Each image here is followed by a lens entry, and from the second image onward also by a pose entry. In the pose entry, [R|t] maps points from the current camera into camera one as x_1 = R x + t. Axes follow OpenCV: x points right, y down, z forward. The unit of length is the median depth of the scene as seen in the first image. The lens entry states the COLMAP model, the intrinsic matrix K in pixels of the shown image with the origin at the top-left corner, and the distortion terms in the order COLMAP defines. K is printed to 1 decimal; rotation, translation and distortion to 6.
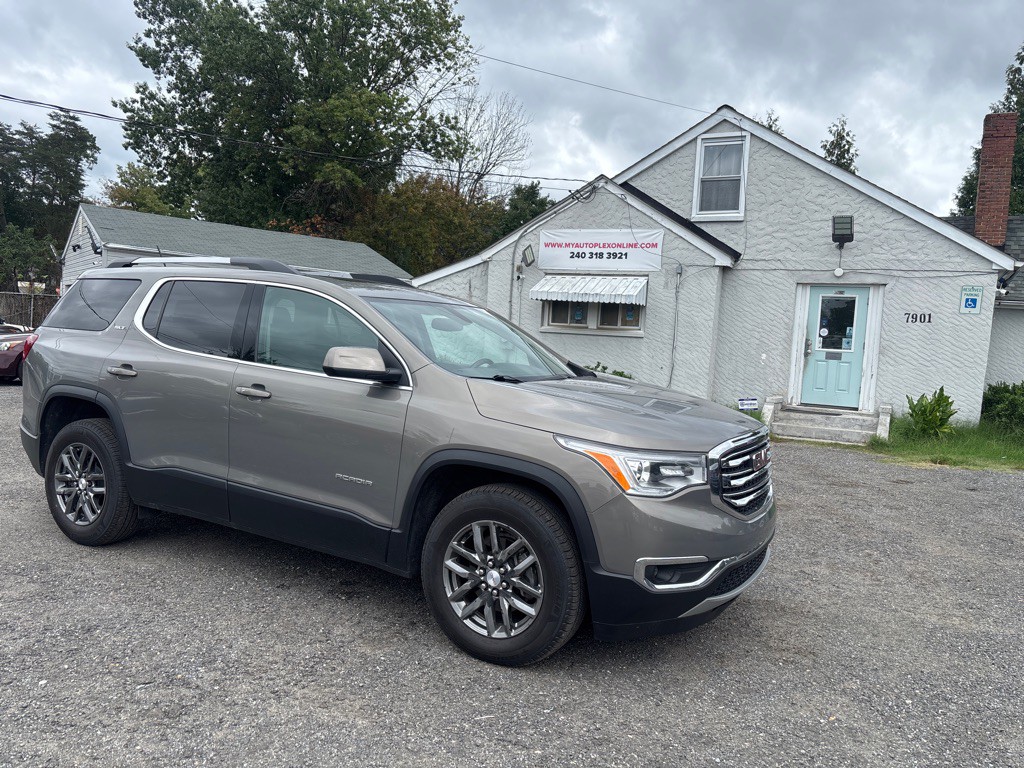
lens RADIAL K [[773.7, 0, 514.2], [0, 773.7, 384.1], [0, 0, 1]] dist [0.053355, -0.059005]
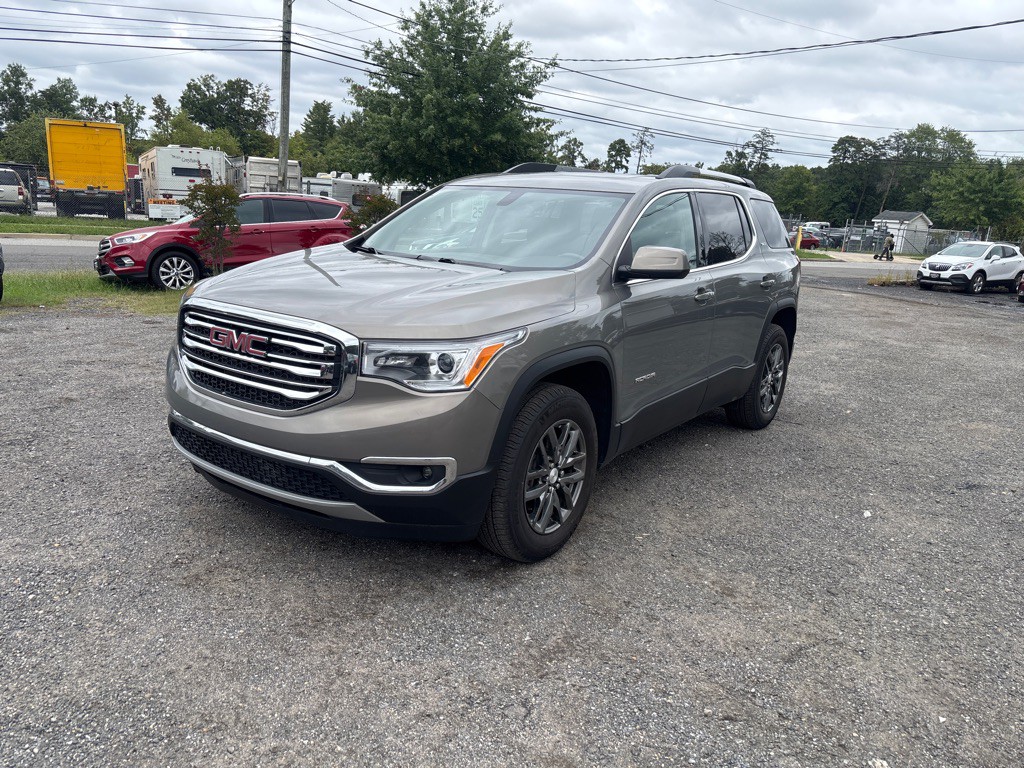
lens RADIAL K [[775.9, 0, 502.4], [0, 775.9, 388.4], [0, 0, 1]] dist [0.042101, -0.039236]
pose [[-0.121653, 0.163414, -0.979028, 0.311536], [-0.138526, 0.973906, 0.179773, -0.011427], [0.982859, 0.157491, -0.095841, 0.388297]]
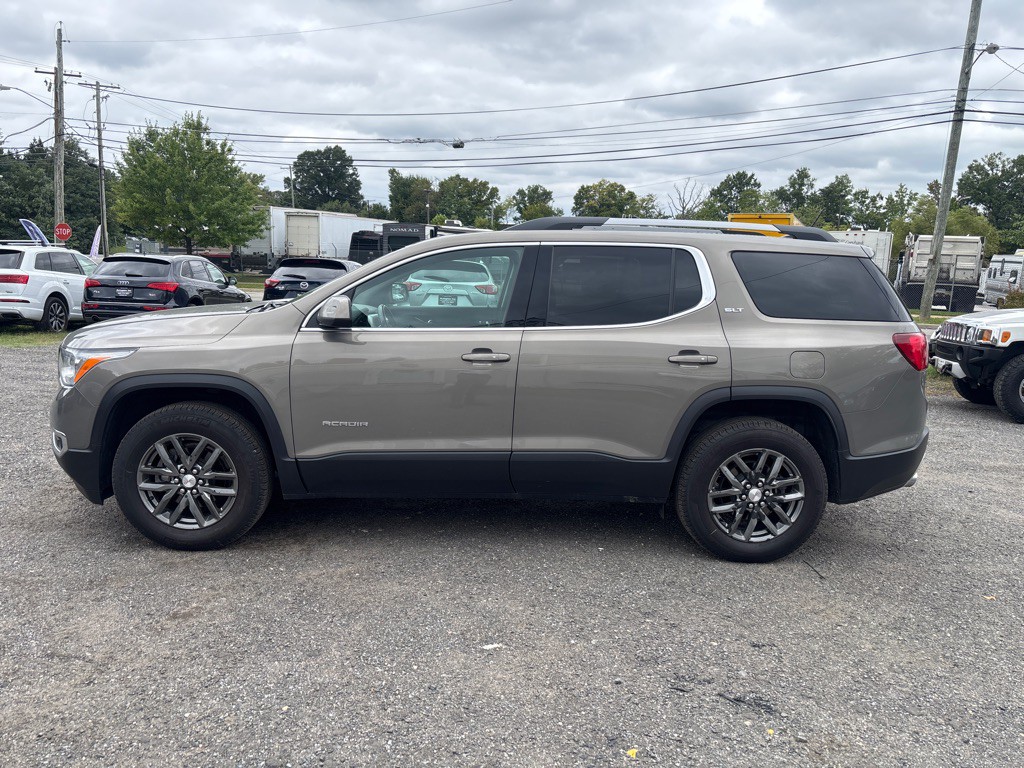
lens RADIAL K [[775.9, 0, 507.5], [0, 775.9, 384.7], [0, 0, 1]] dist [0.042101, -0.039236]
pose [[-0.858850, -0.003984, -0.512211, 0.112413], [-0.123350, 0.972151, 0.199265, -0.052522], [0.497153, 0.234320, -0.835424, 0.694203]]
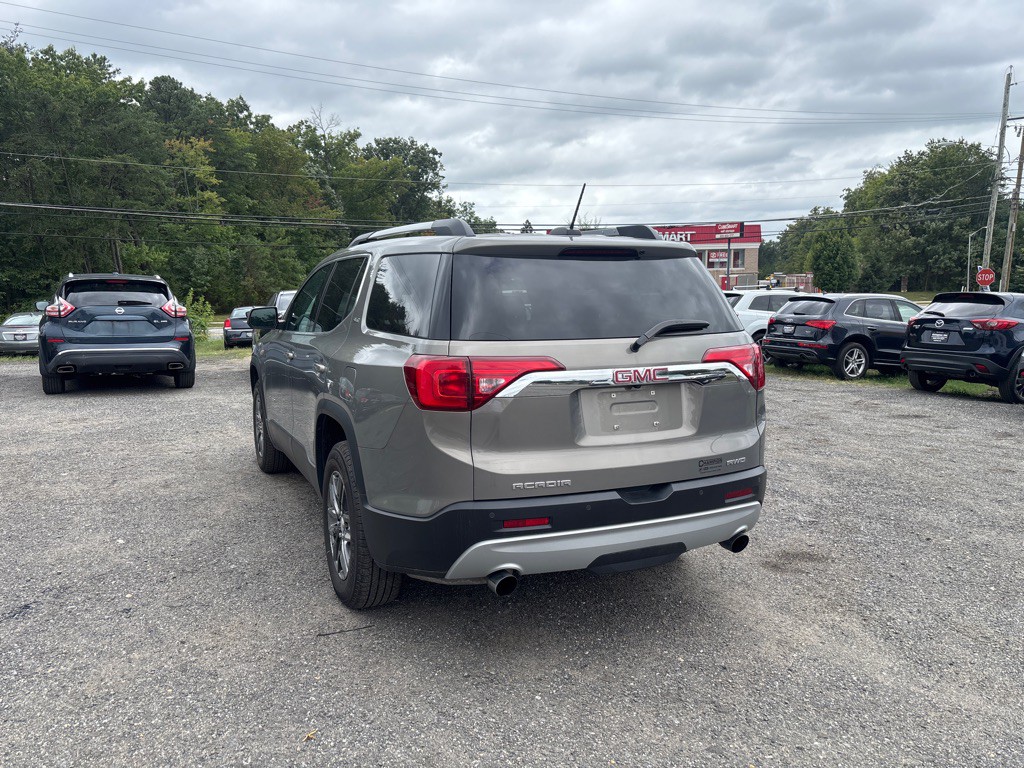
lens RADIAL K [[773.7, 0, 524.4], [0, 773.7, 373.3], [0, 0, 1]] dist [0.053355, -0.059005]
pose [[-0.807888, -0.122970, 0.576364, -0.342270], [-0.001660, 0.978460, 0.206431, -0.070955], [-0.589333, 0.165816, -0.790690, 0.667063]]
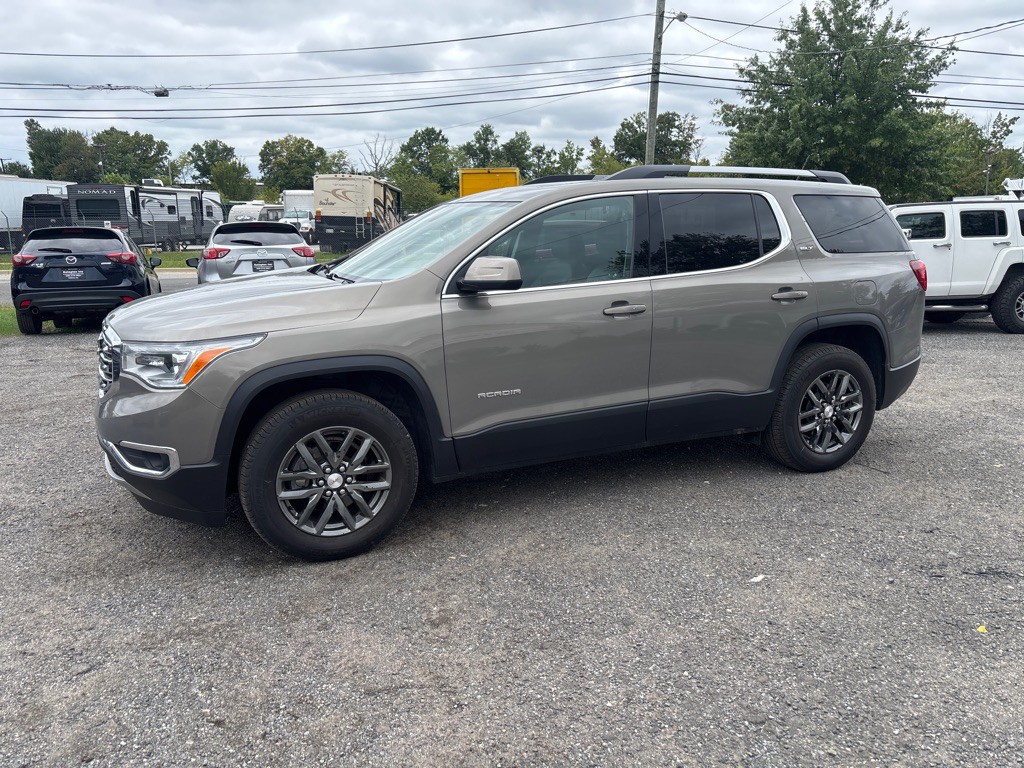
lens RADIAL K [[775.9, 0, 516.4], [0, 775.9, 390.6], [0, 0, 1]] dist [0.042101, -0.039236]
pose [[-0.596326, 0.118944, -0.793881, 0.233164], [-0.091765, 0.972378, 0.214617, -0.032048], [0.797480, 0.200832, -0.568939, 0.579519]]
